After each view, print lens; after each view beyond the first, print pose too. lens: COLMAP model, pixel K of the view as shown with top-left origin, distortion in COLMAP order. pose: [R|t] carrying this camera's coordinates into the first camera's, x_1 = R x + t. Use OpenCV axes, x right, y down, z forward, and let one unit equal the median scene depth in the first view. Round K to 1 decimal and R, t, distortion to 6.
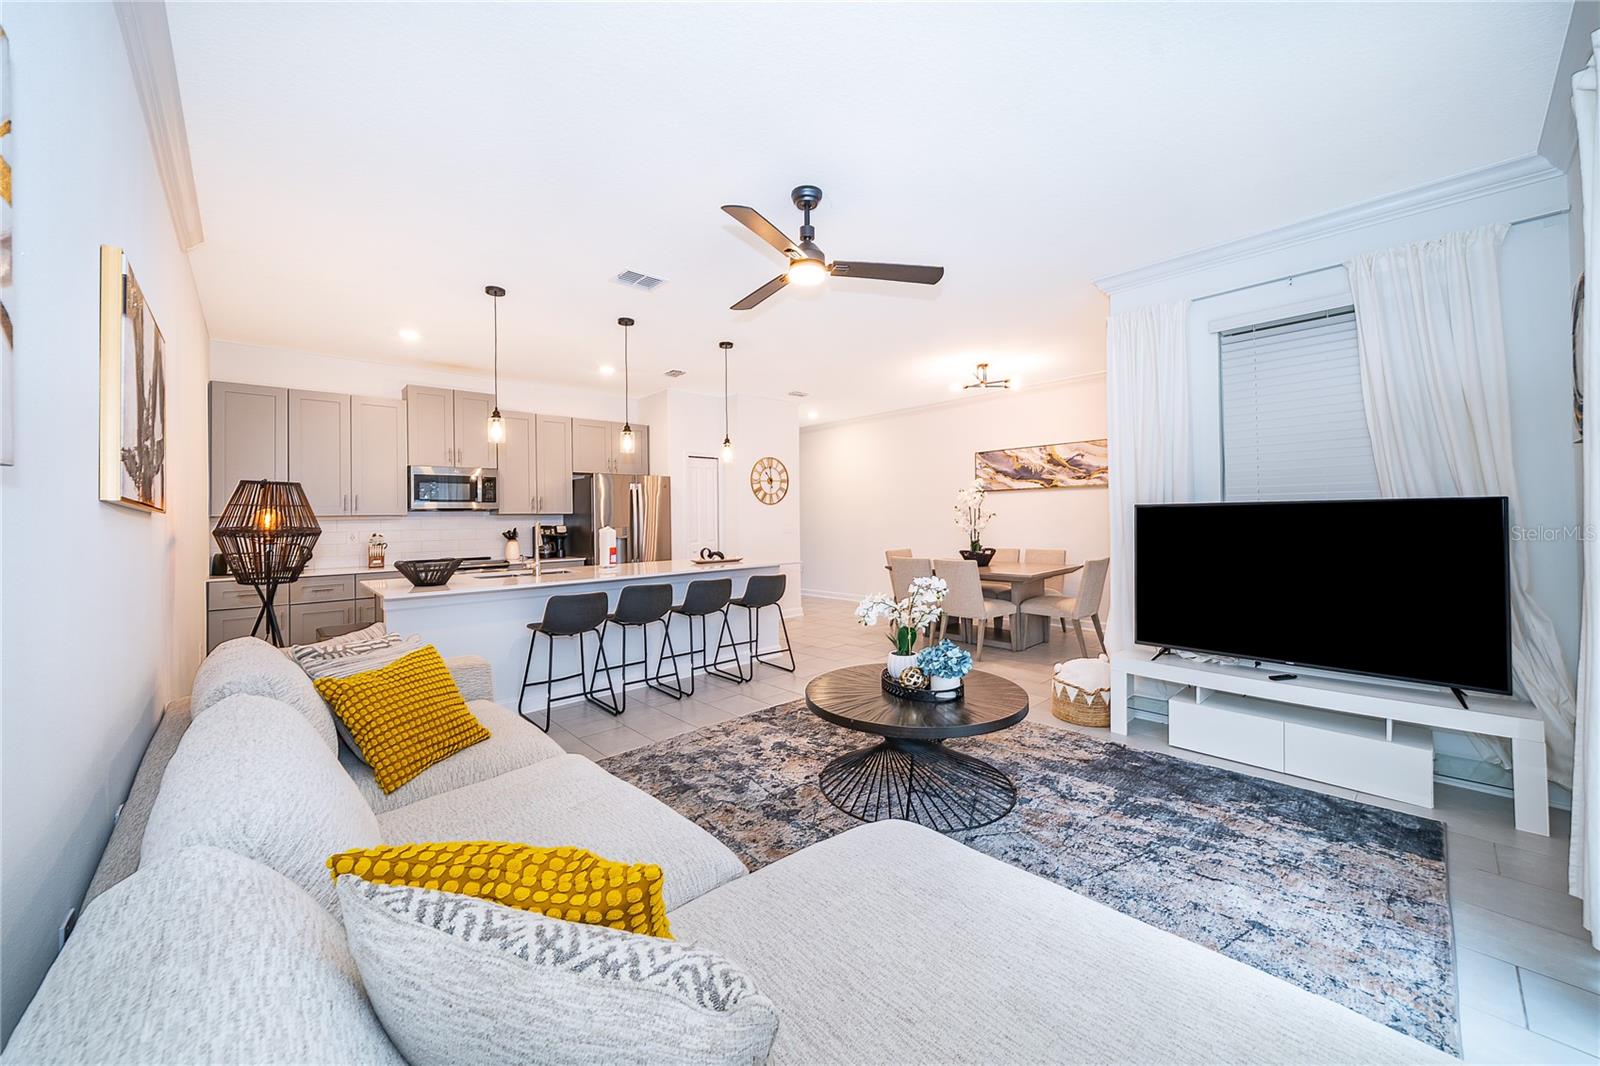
lens RADIAL K [[583.1, 0, 796.7], [0, 583.1, 520.7], [0, 0, 1]] dist [-0.002586, -0.000518]
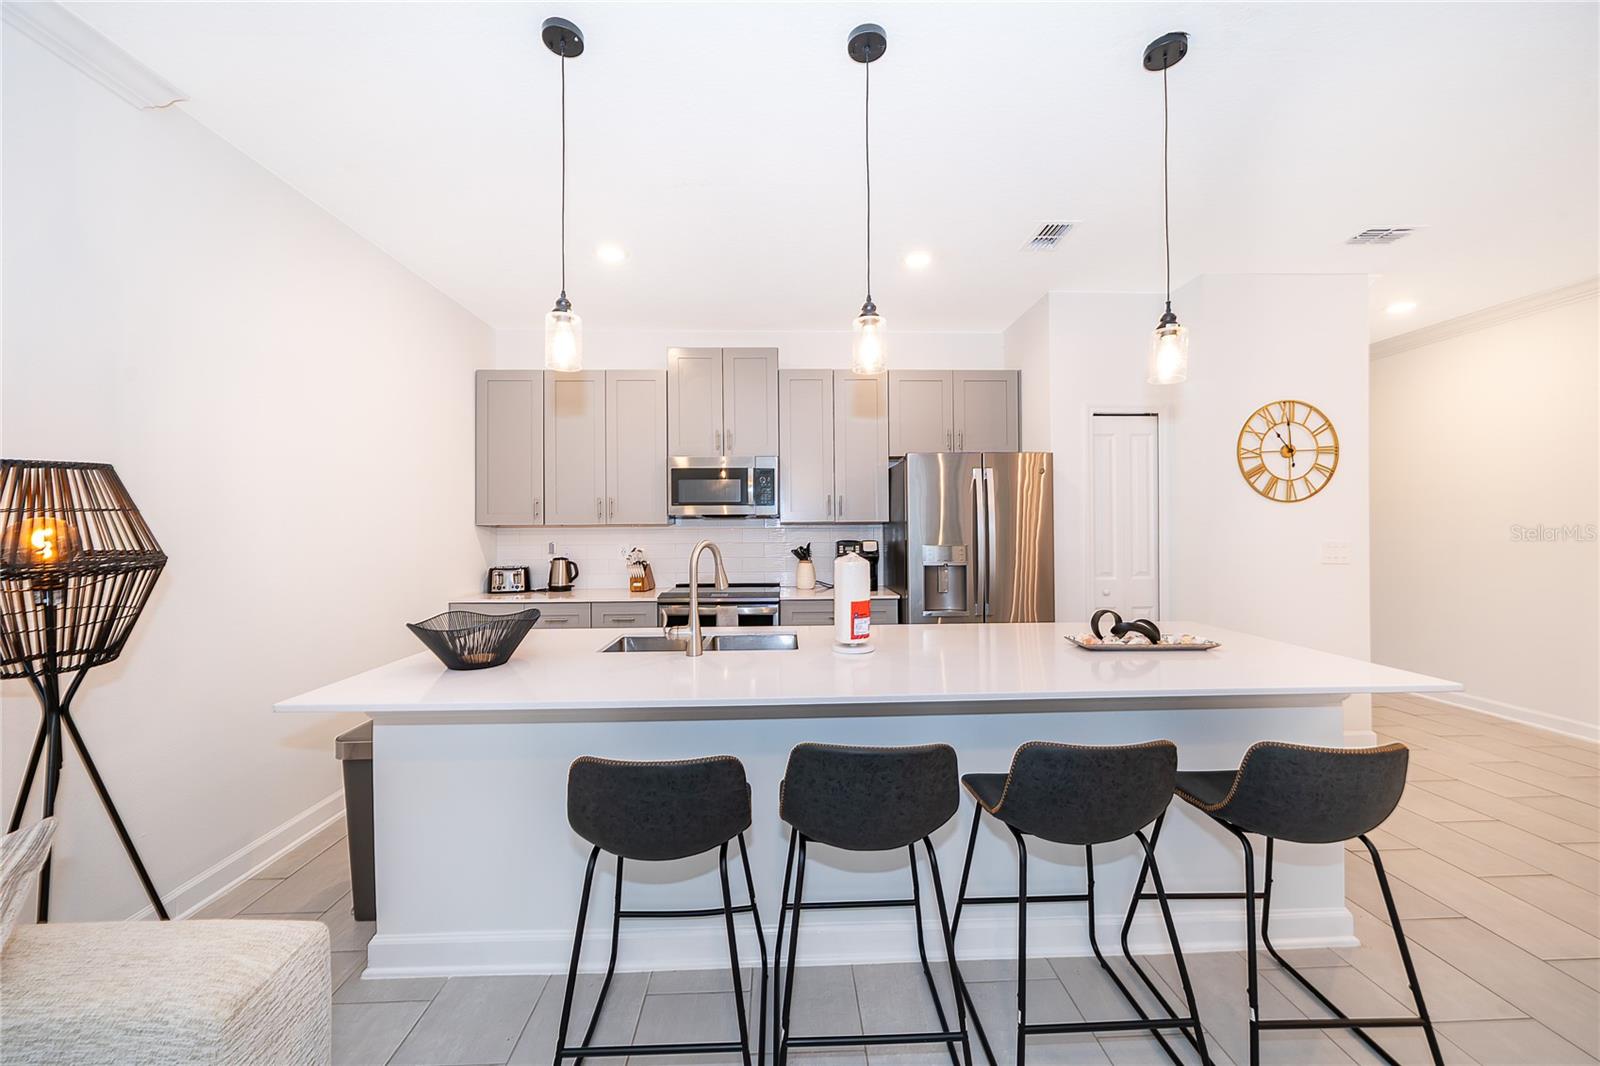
lens RADIAL K [[583.1, 0, 802.1], [0, 583.1, 524.7], [0, 0, 1]] dist [-0.002586, -0.000518]
pose [[0.762540, 0.005232, -0.646920, -0.061836], [-0.007127, 0.999975, -0.000313, -0.010530], [0.646901, 0.004850, 0.762558, 0.604973]]
